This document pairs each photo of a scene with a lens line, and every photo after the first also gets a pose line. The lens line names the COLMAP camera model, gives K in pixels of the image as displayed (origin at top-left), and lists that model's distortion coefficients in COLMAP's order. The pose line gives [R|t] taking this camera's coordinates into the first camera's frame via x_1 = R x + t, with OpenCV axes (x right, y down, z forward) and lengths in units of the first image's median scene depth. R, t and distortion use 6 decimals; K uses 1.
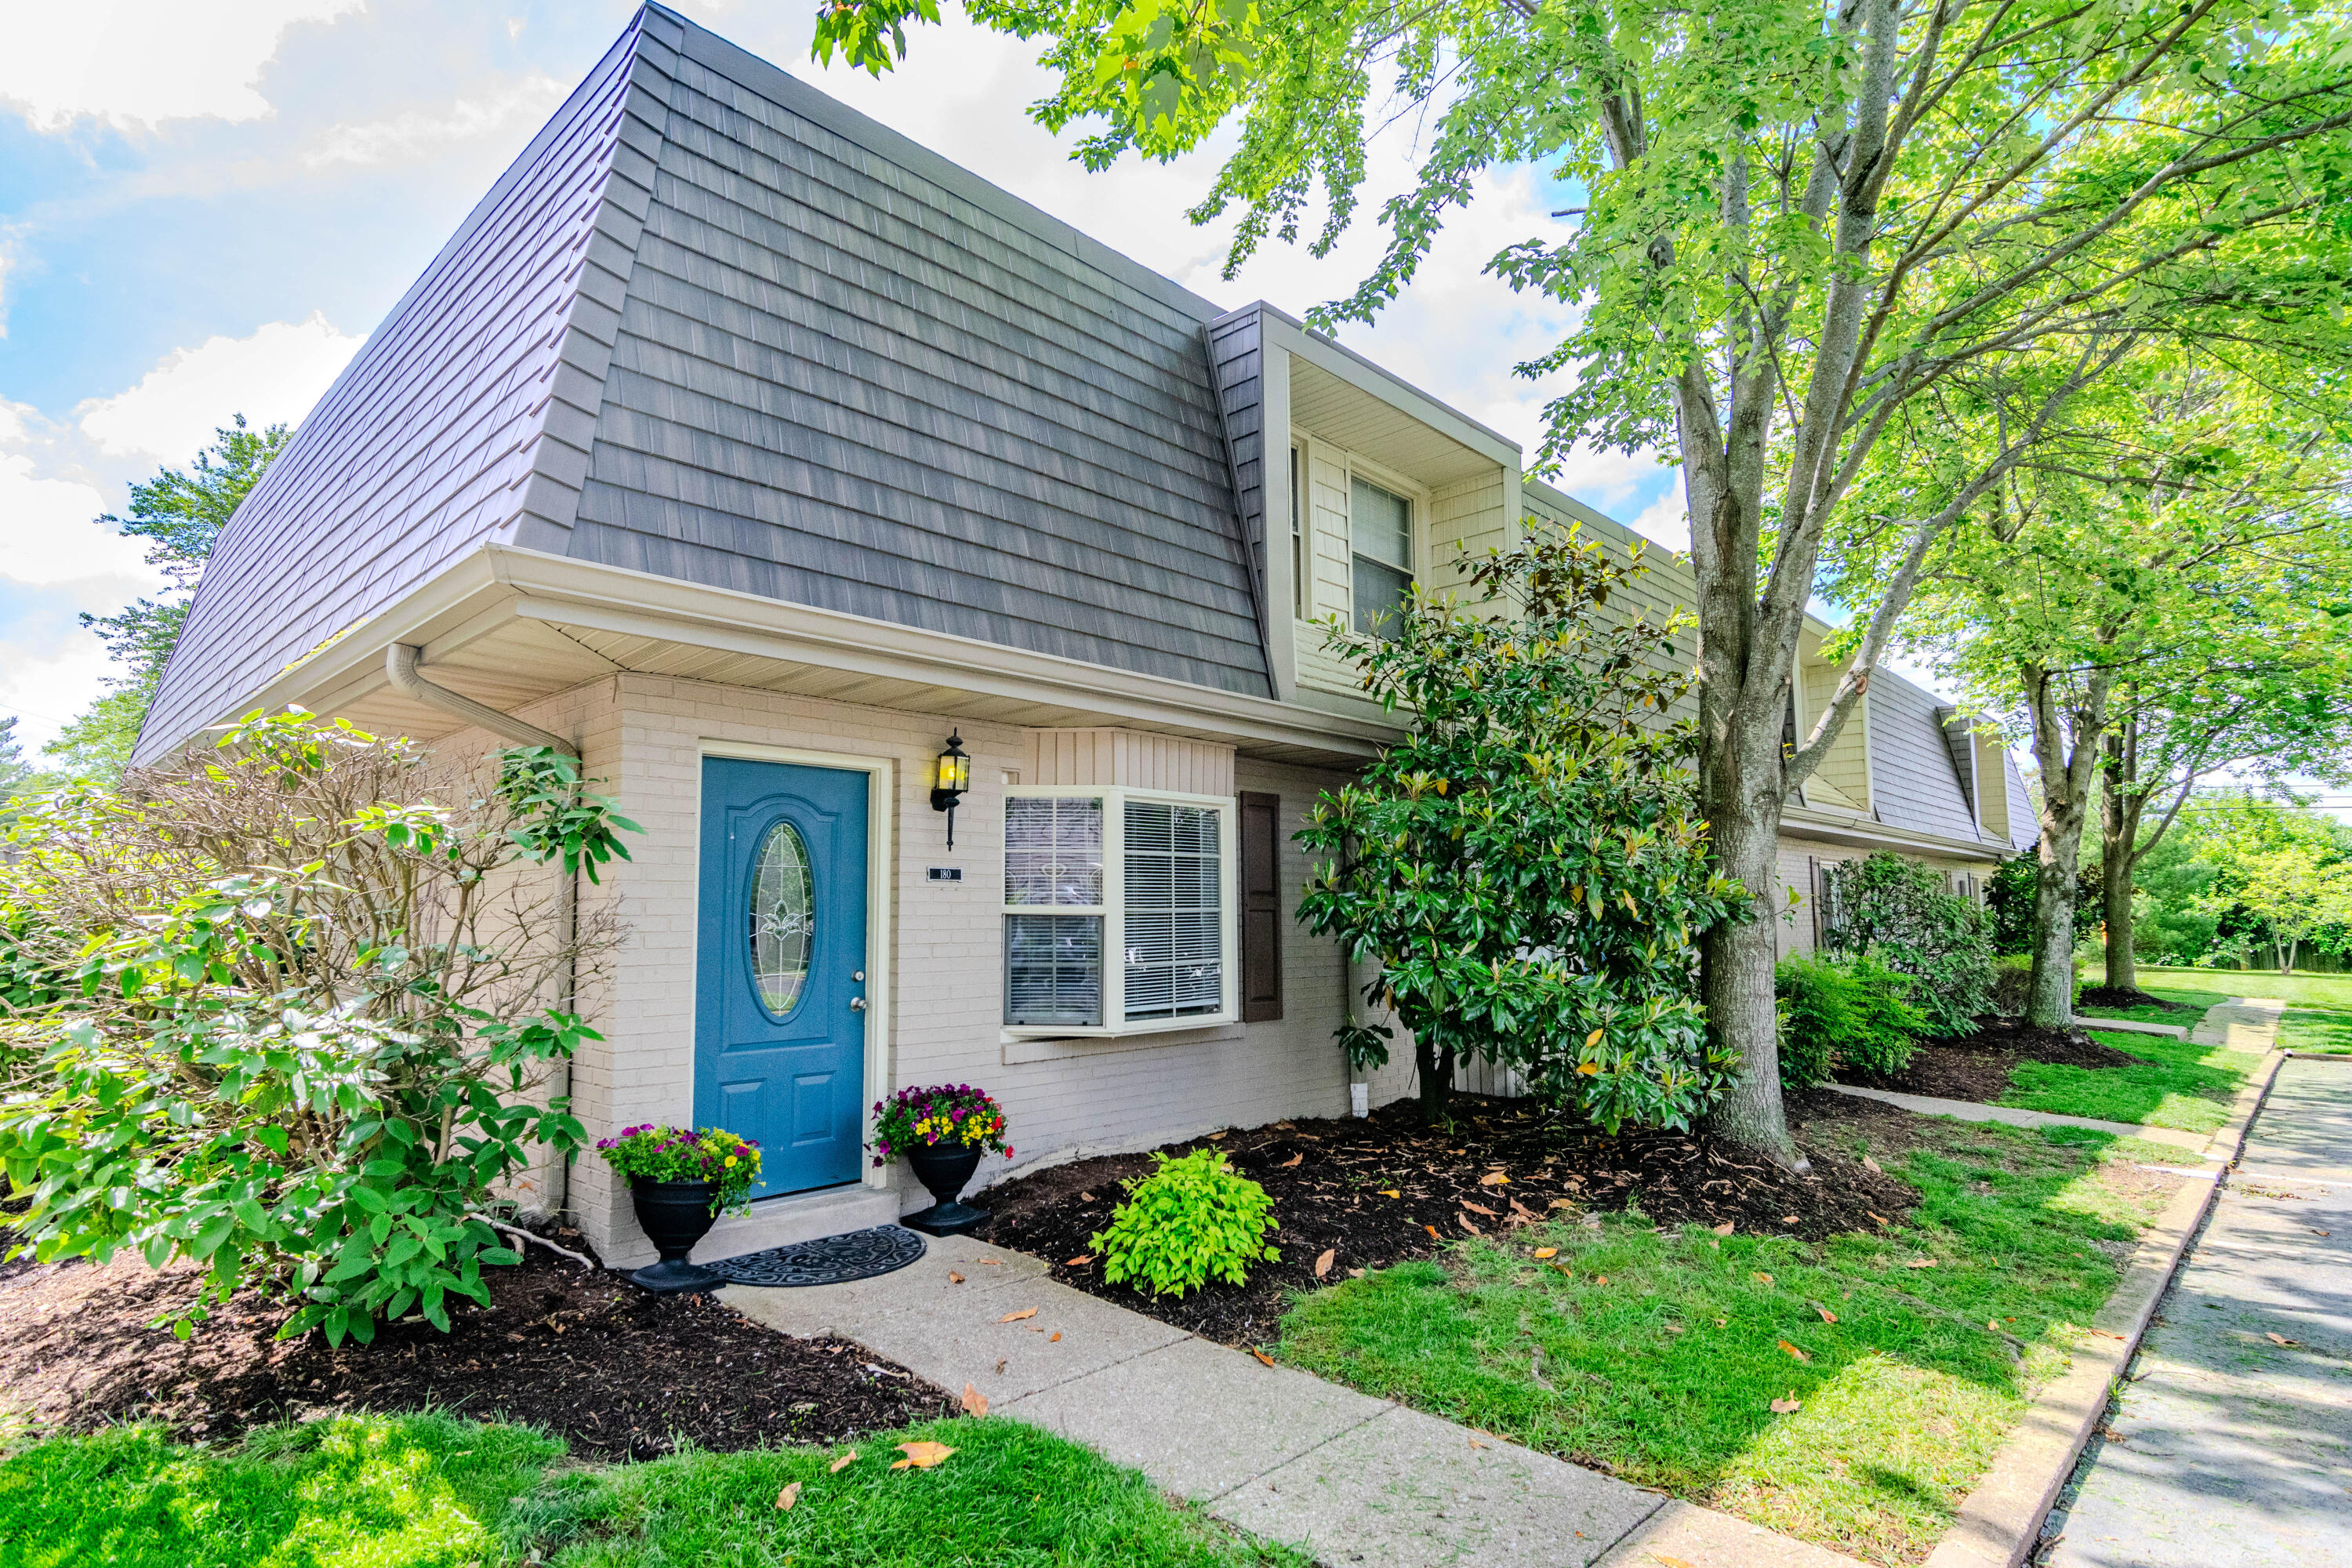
lens RADIAL K [[1204.8, 0, 1179.8], [0, 1204.8, 800.2], [0, 0, 1]] dist [-0.001660, -0.000518]
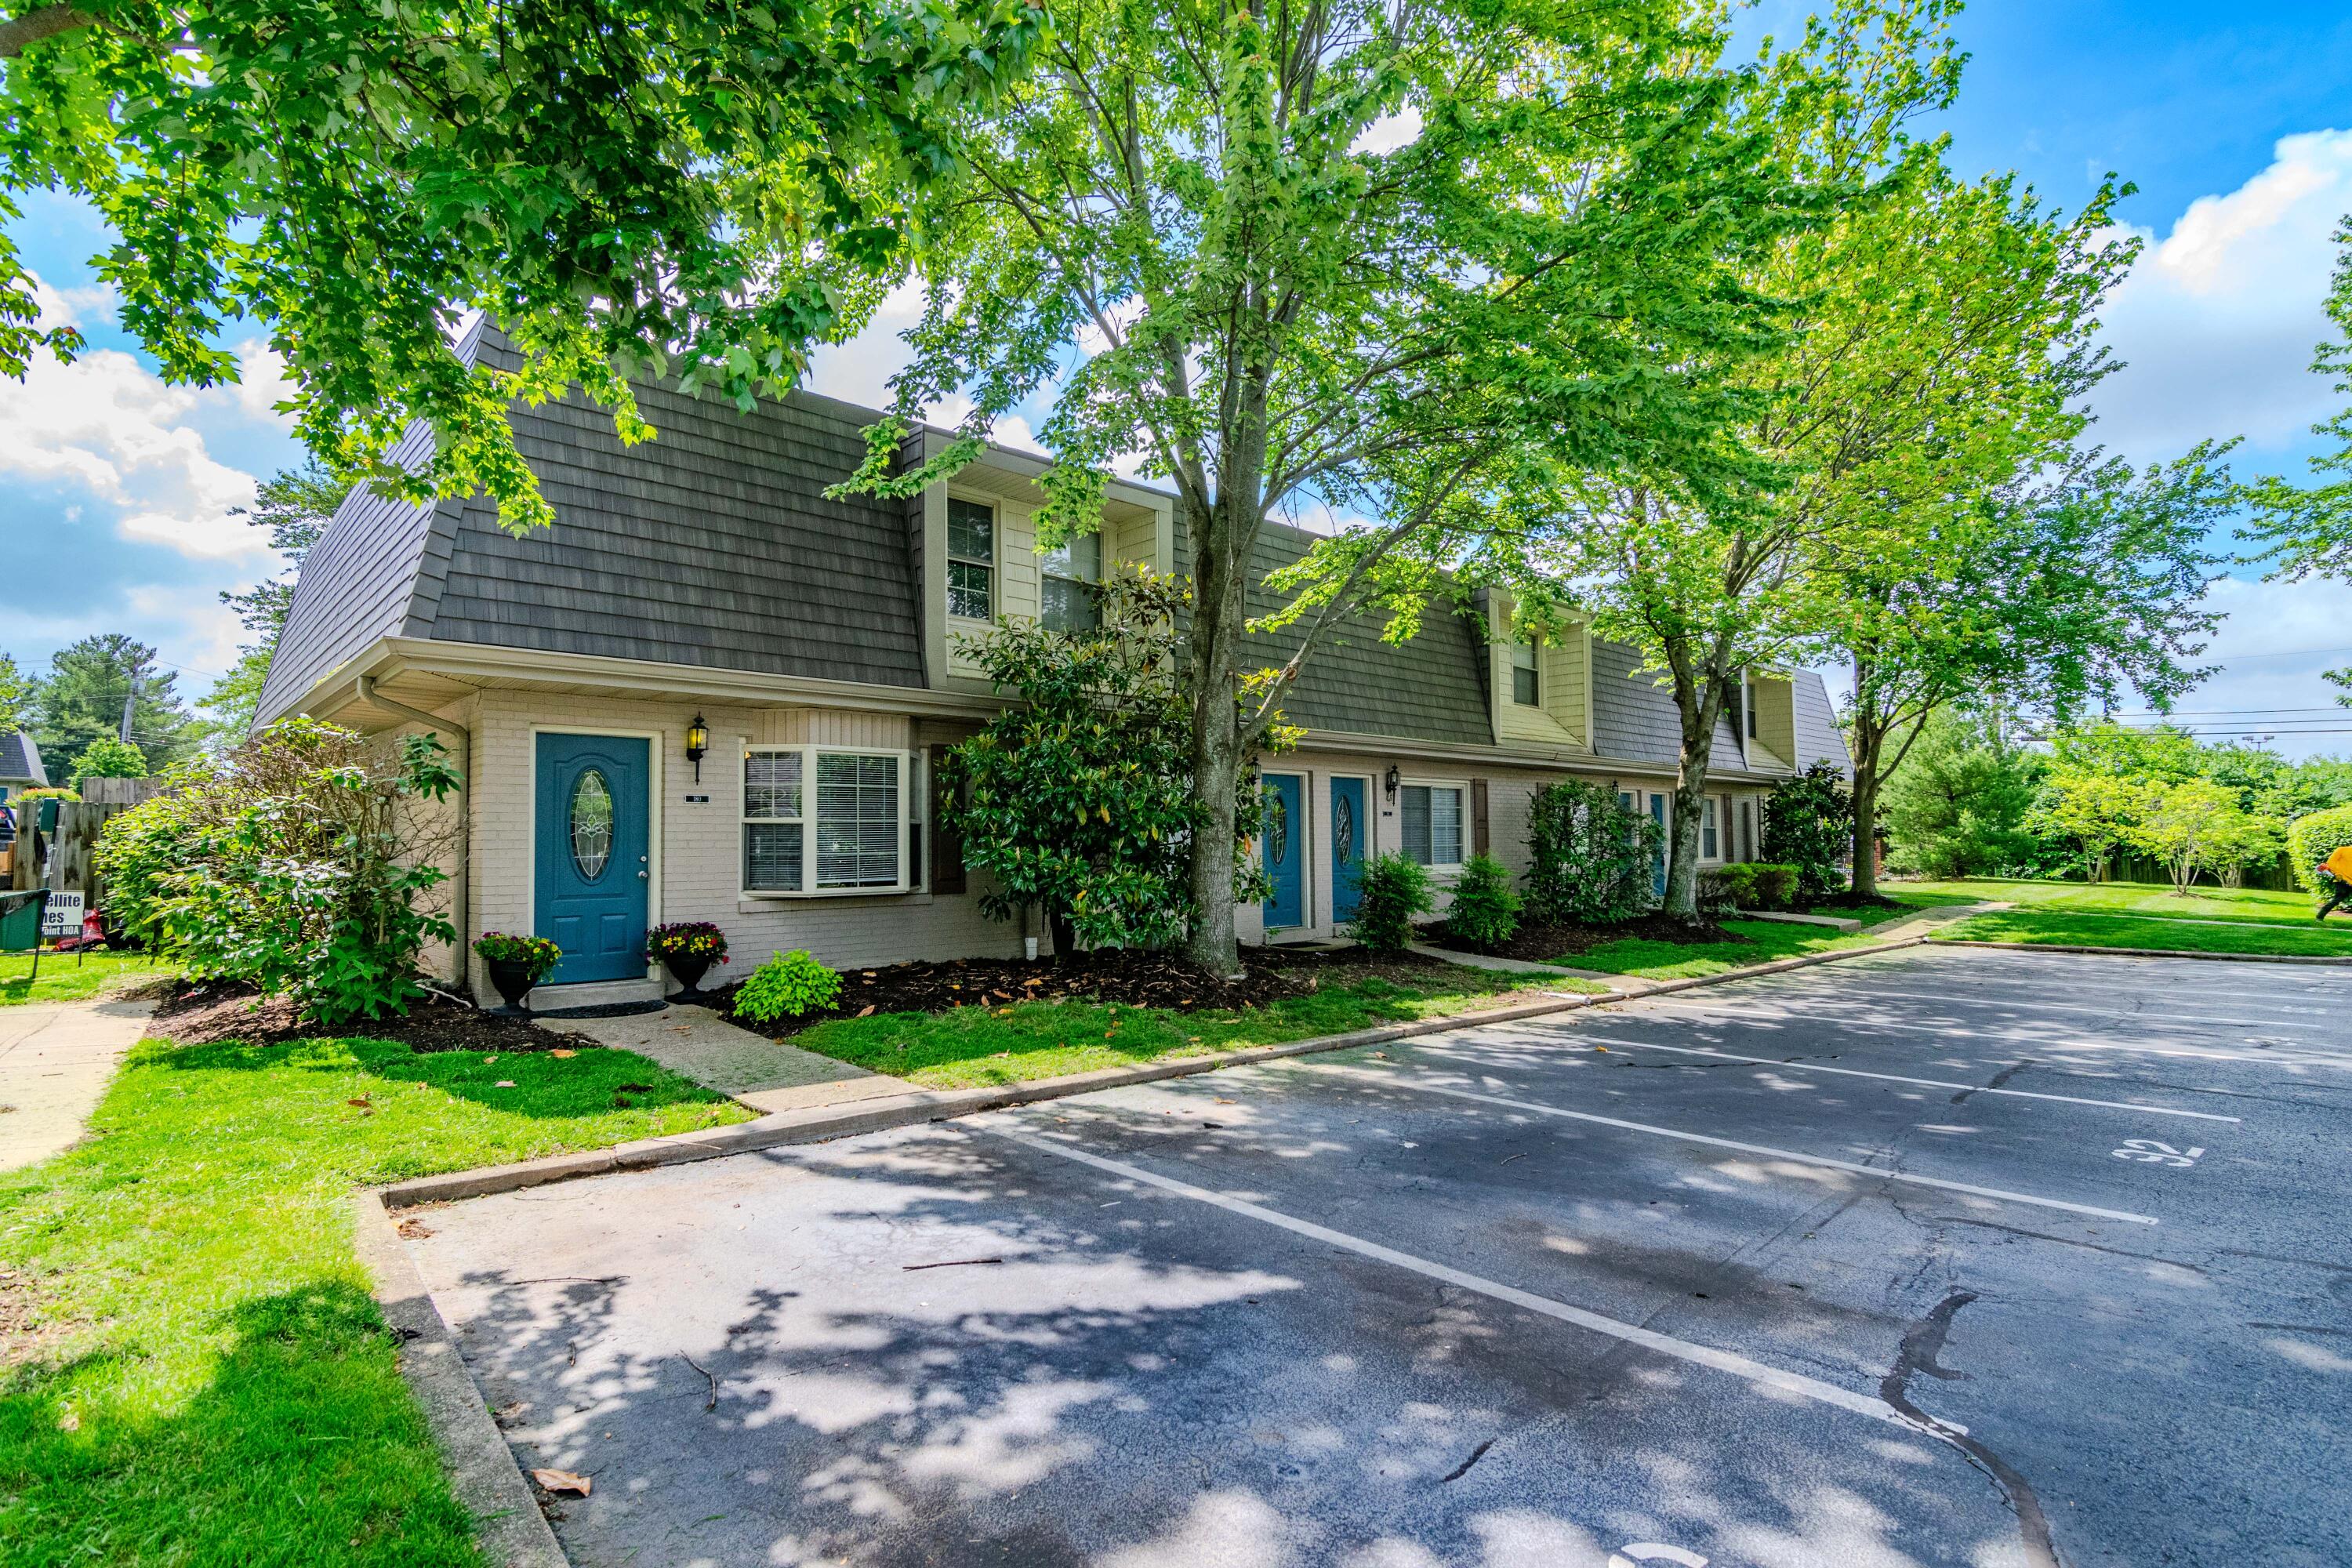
lens RADIAL K [[1180.5, 0, 1176.0], [0, 1180.5, 784.0], [0, 0, 1]] dist [0.002829, 0.000976]
pose [[0.997489, -0.005950, -0.070570, 0.607270], [0.009201, 0.998907, 0.045831, -0.029747], [0.070220, -0.046365, 0.996453, -0.612392]]
